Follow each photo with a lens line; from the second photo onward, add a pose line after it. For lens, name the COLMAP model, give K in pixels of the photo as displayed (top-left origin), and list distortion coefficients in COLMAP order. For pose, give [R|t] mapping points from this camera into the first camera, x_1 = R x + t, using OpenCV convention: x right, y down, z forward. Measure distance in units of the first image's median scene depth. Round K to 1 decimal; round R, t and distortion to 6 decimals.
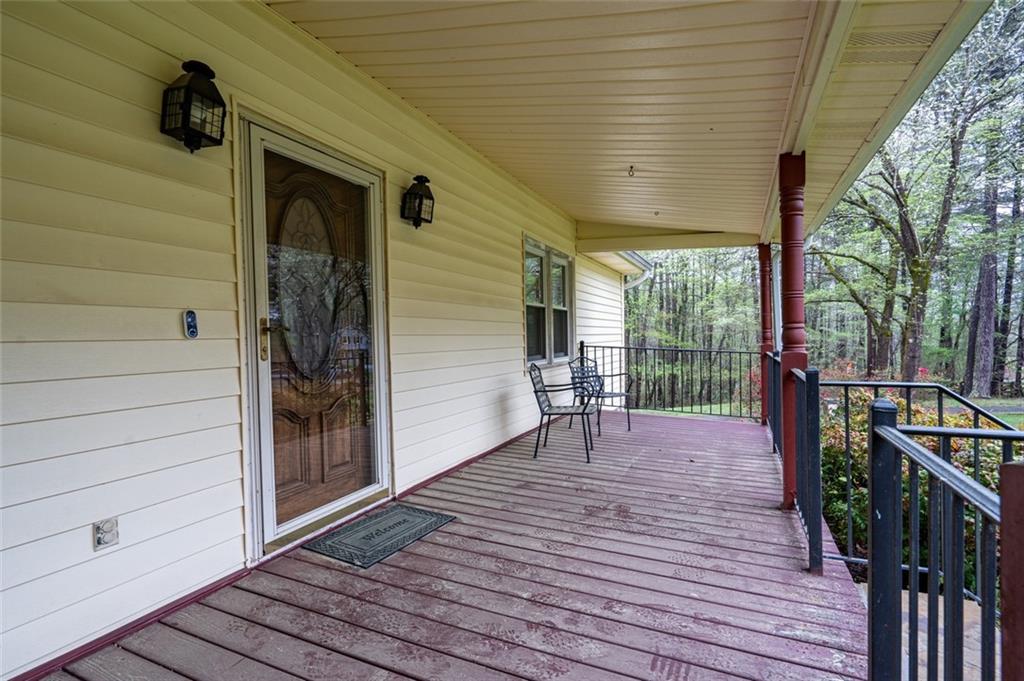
lens RADIAL K [[469.3, 0, 512.0], [0, 469.3, 340.5], [0, 0, 1]] dist [-0.000637, -0.000102]
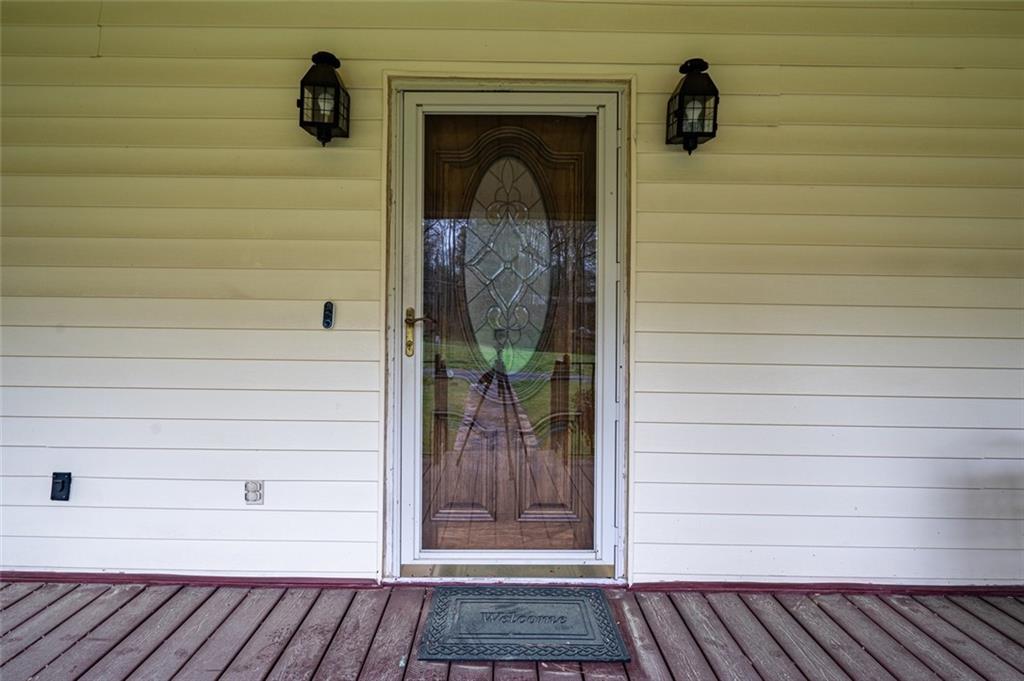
lens RADIAL K [[479.9, 0, 512.0], [0, 479.9, 340.5], [0, 0, 1]] dist [-0.005582, -0.000517]
pose [[0.429986, 0.028886, -0.902373, 0.277849], [-0.029986, 0.999394, 0.017703, -0.007643], [0.902337, 0.019446, 0.430592, 0.596751]]
